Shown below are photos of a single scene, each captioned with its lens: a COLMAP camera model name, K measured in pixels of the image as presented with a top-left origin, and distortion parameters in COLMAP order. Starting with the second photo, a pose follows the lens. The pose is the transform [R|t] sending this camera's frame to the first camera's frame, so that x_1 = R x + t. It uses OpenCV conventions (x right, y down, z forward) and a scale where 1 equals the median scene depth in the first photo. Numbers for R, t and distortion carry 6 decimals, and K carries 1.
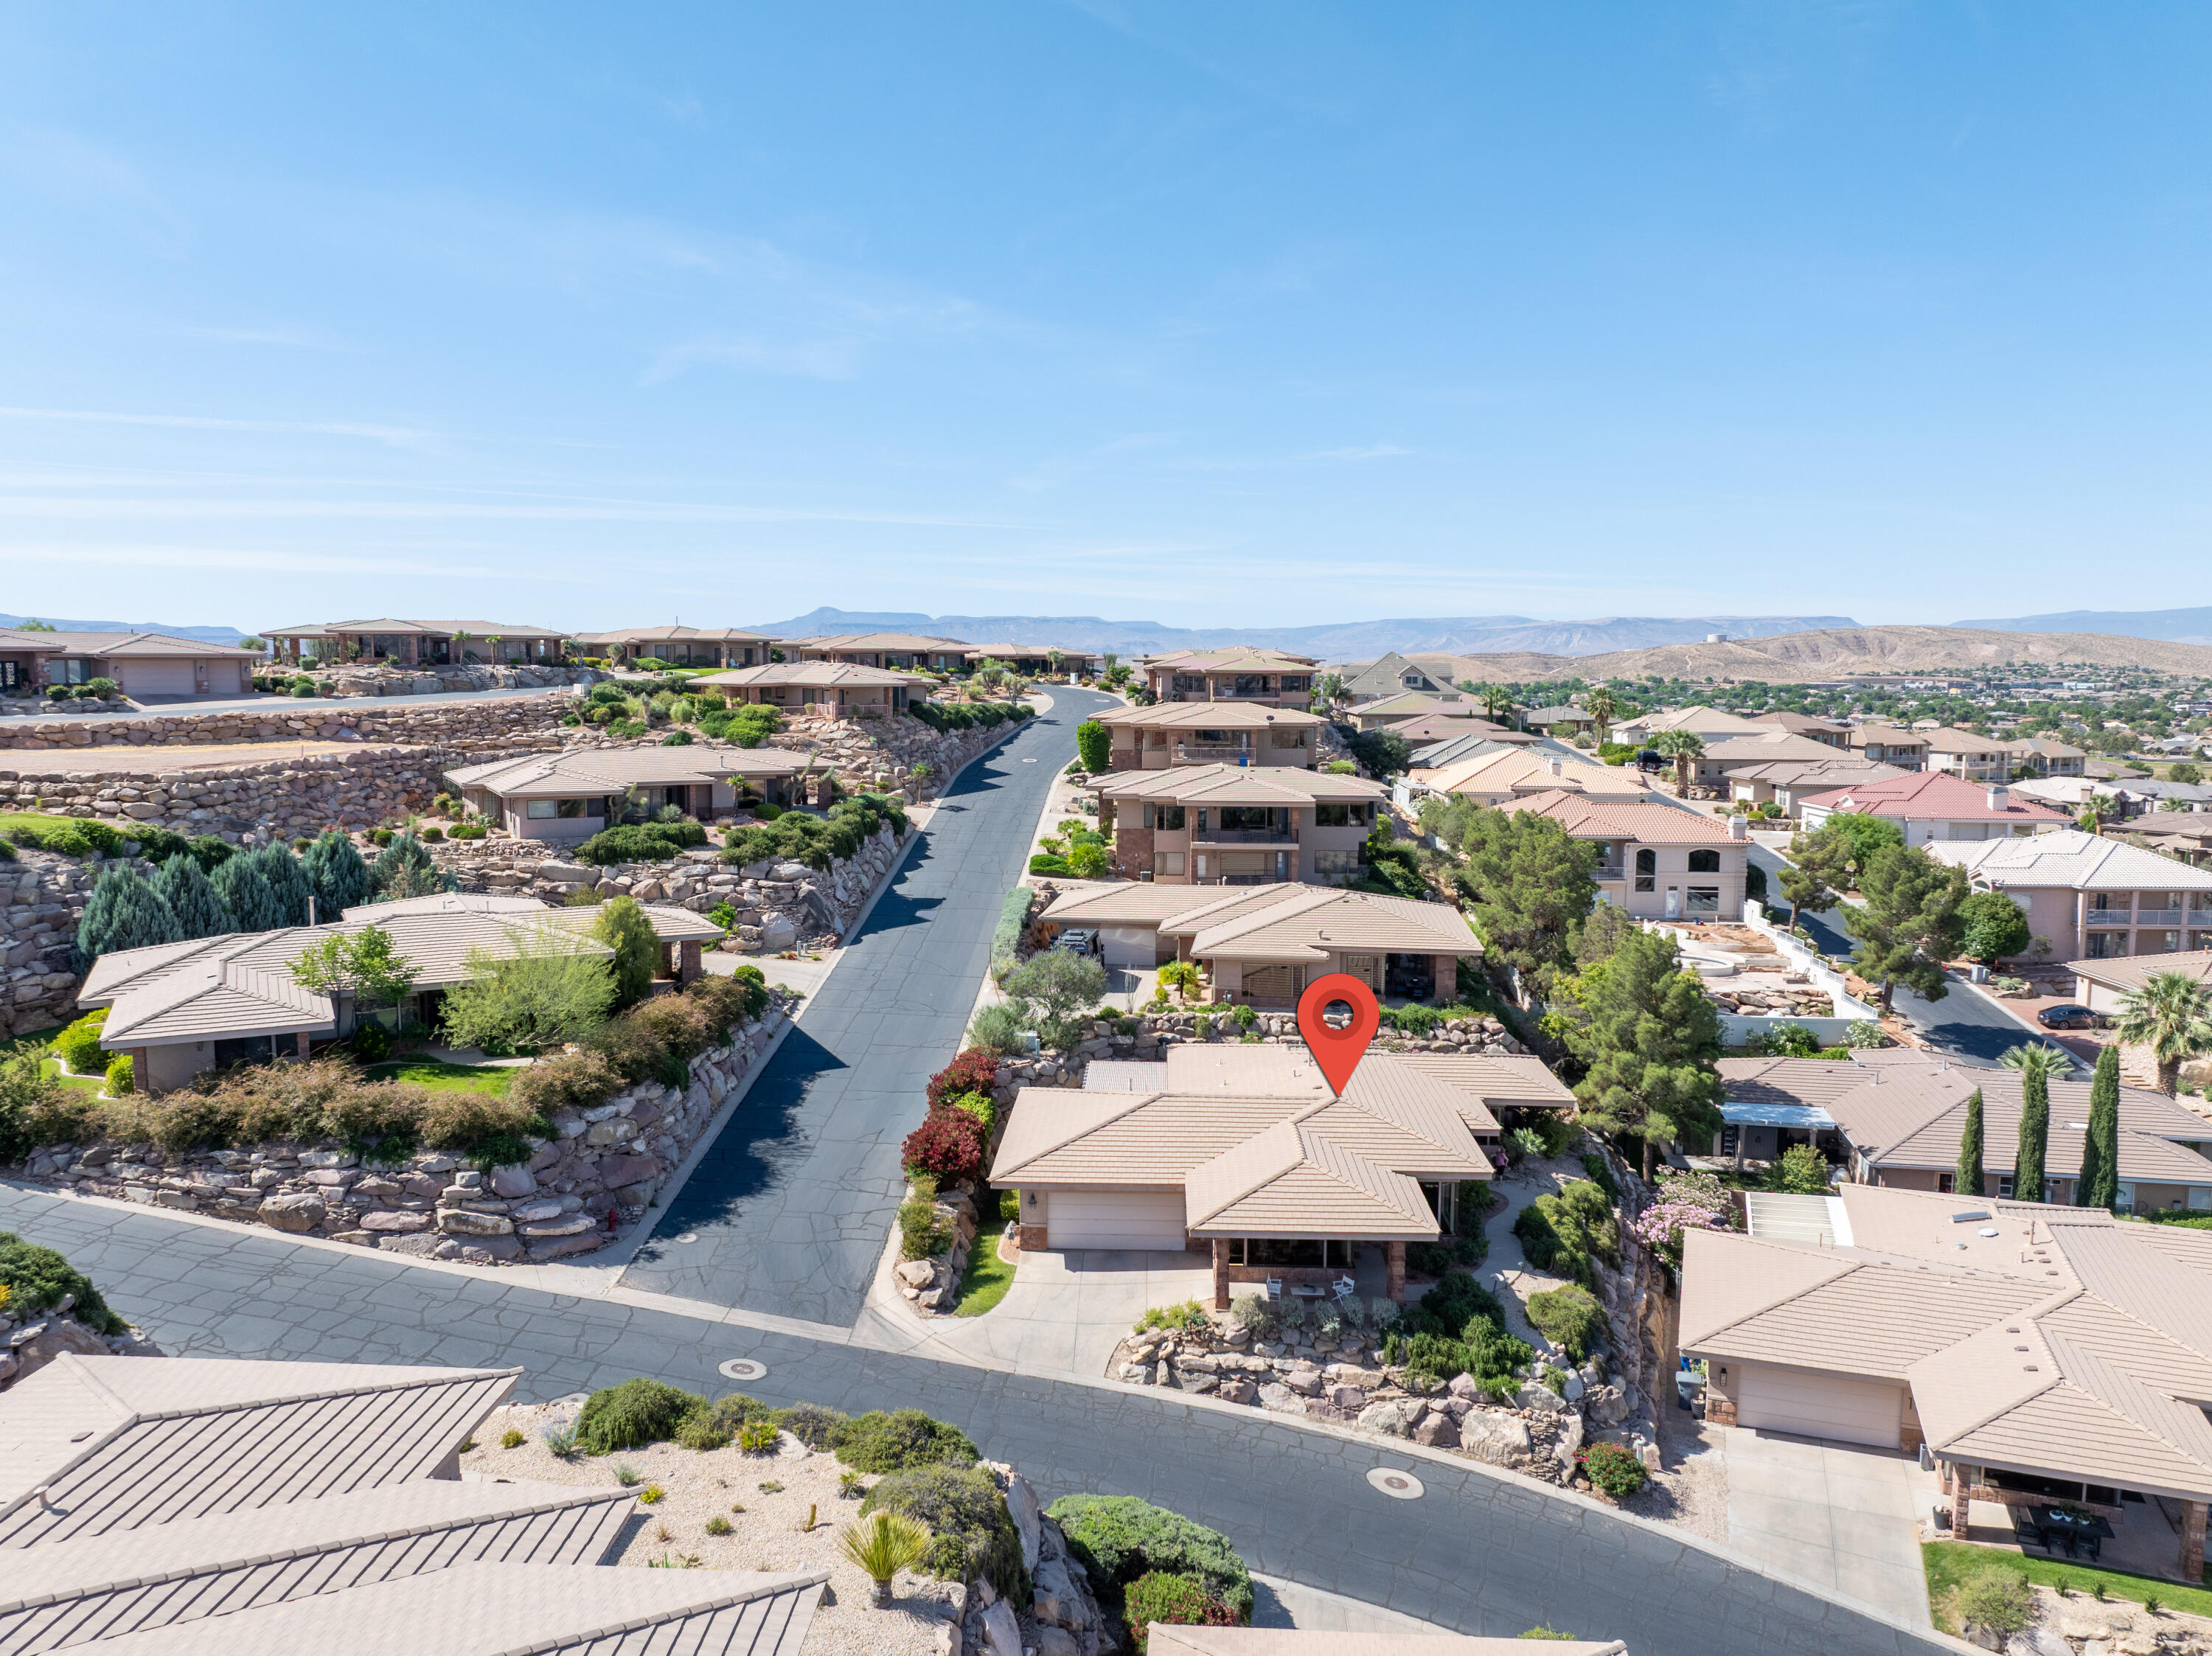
lens RADIAL K [[1566.8, 0, 1094.9], [0, 1566.8, 826.1], [0, 0, 1]] dist [-0.052508, 0.020696]
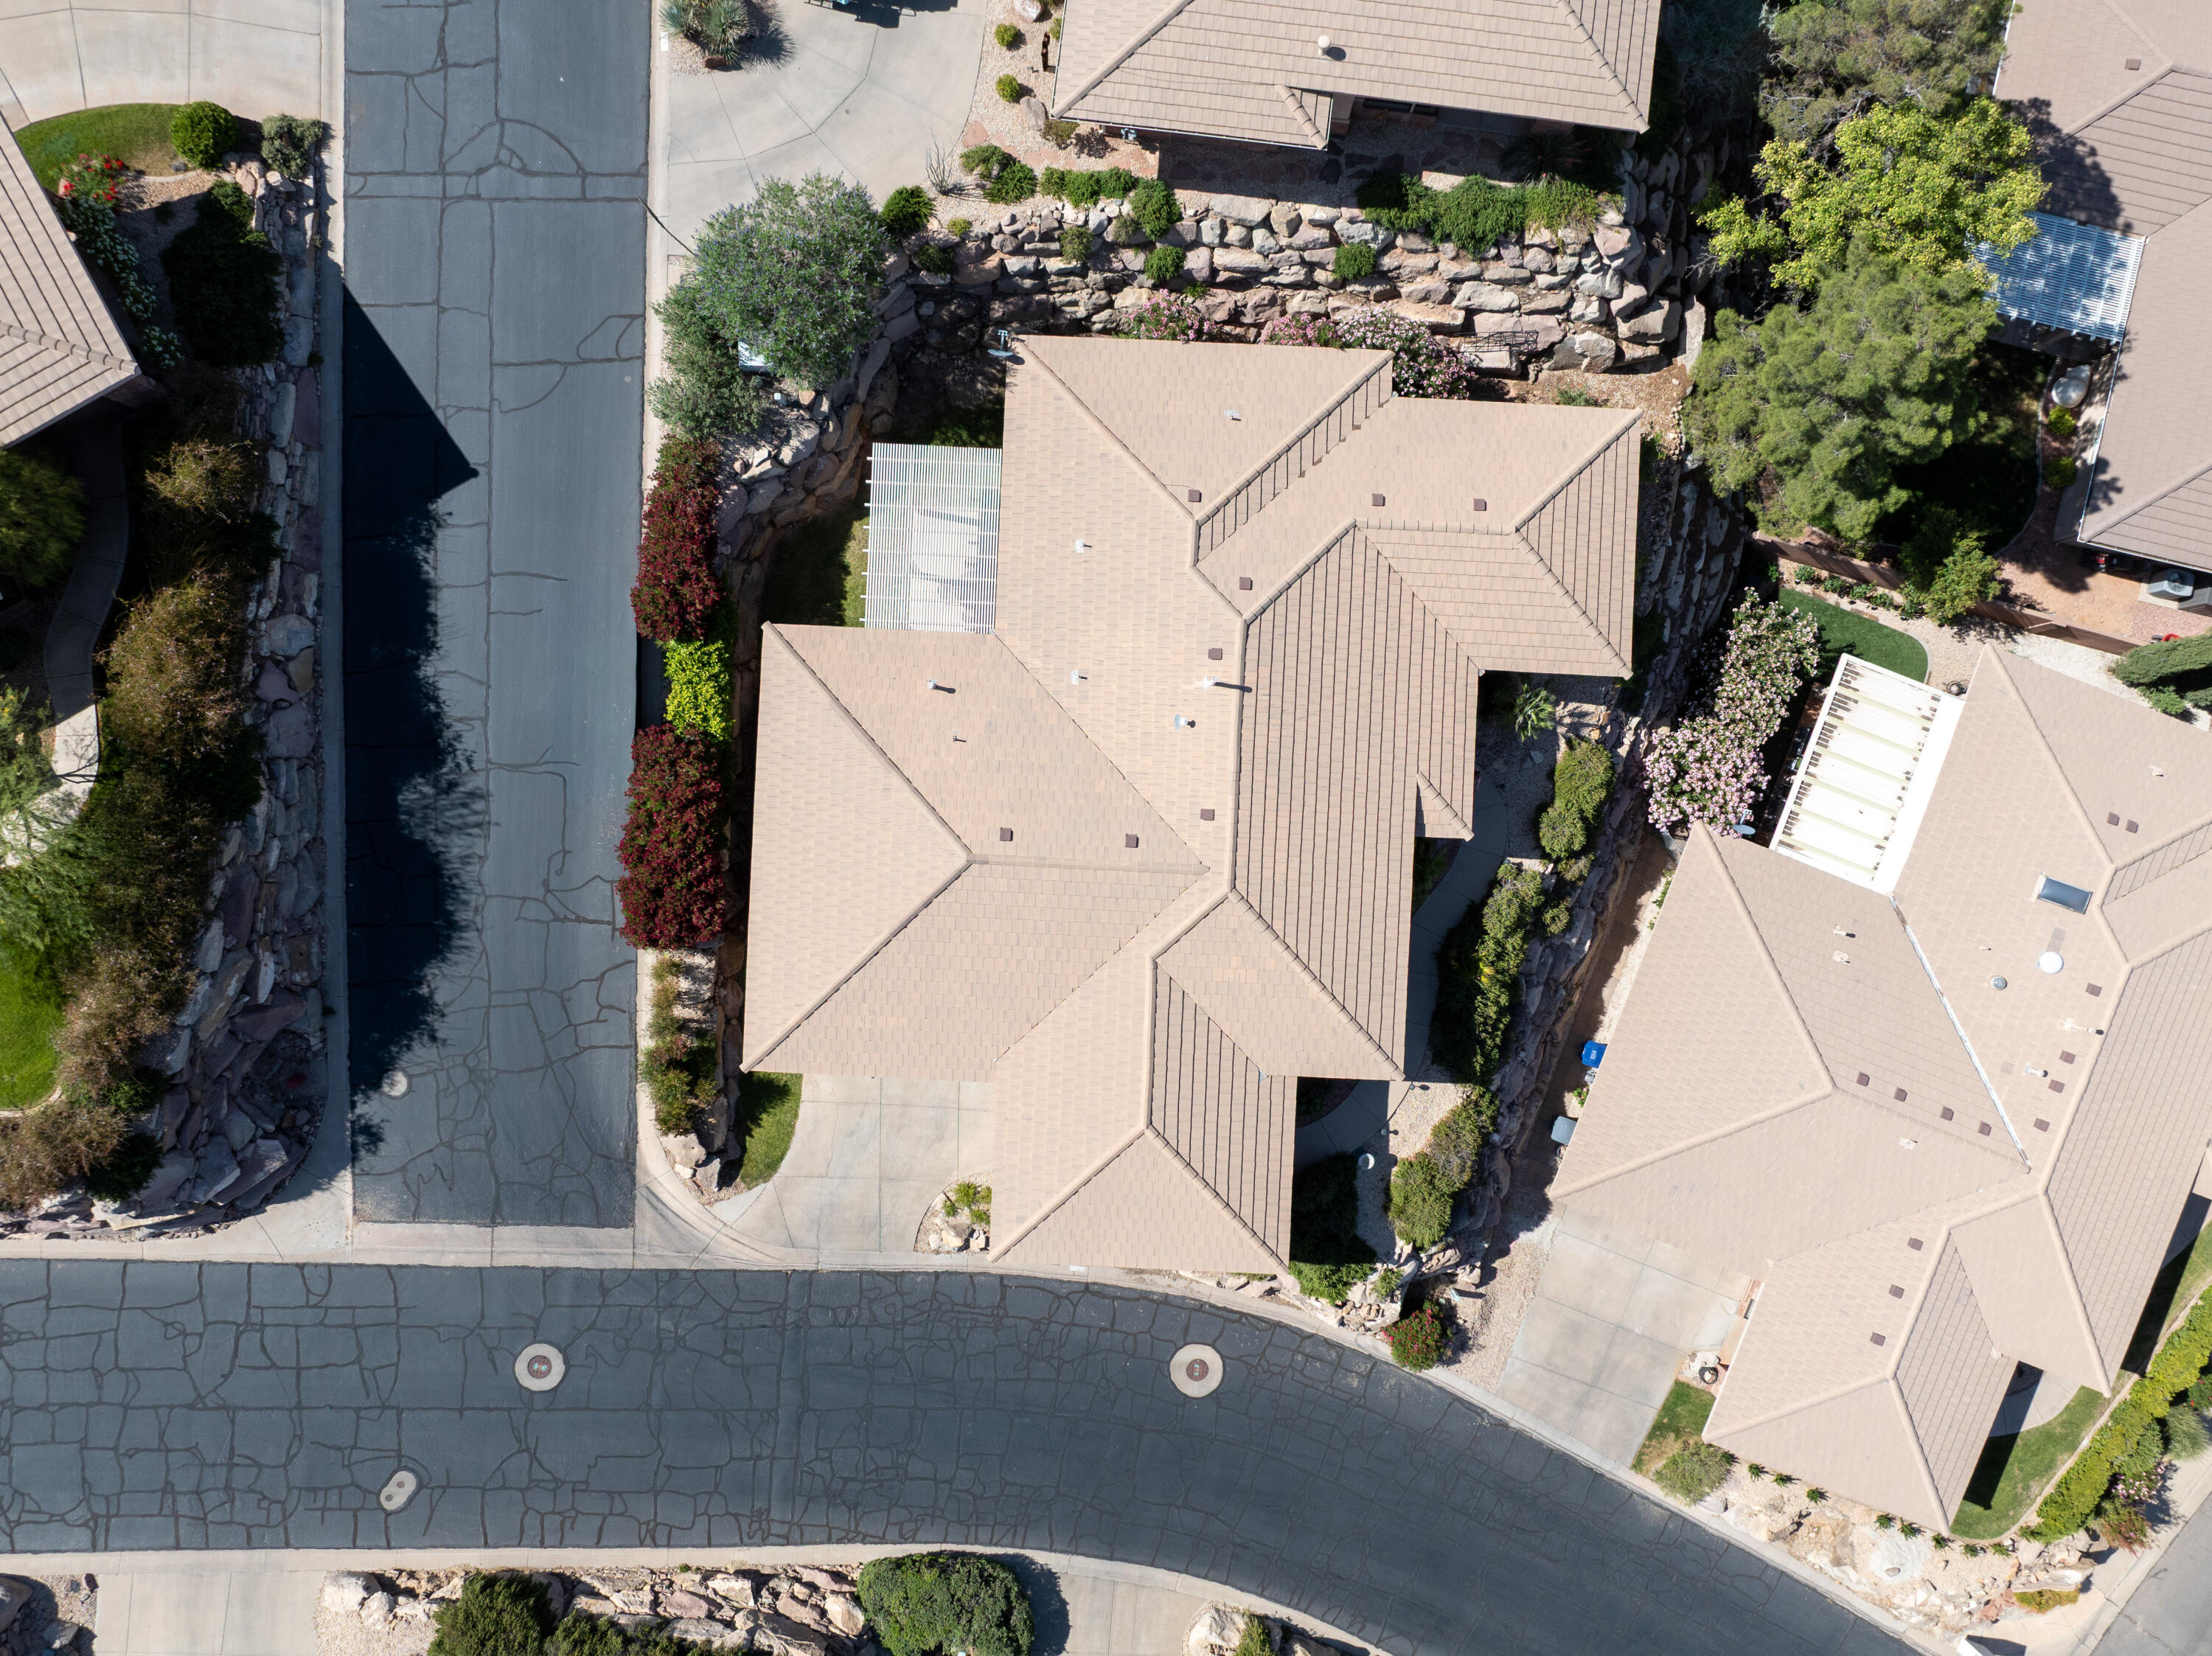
lens RADIAL K [[1566.8, 0, 1094.9], [0, 1566.8, 826.1], [0, 0, 1]] dist [-0.052508, 0.020696]
pose [[0.999857, -0.000613, -0.016904, 0.119576], [0.016875, 0.104609, 0.994370, -0.554472], [0.001159, -0.994513, 0.104604, 1.049961]]
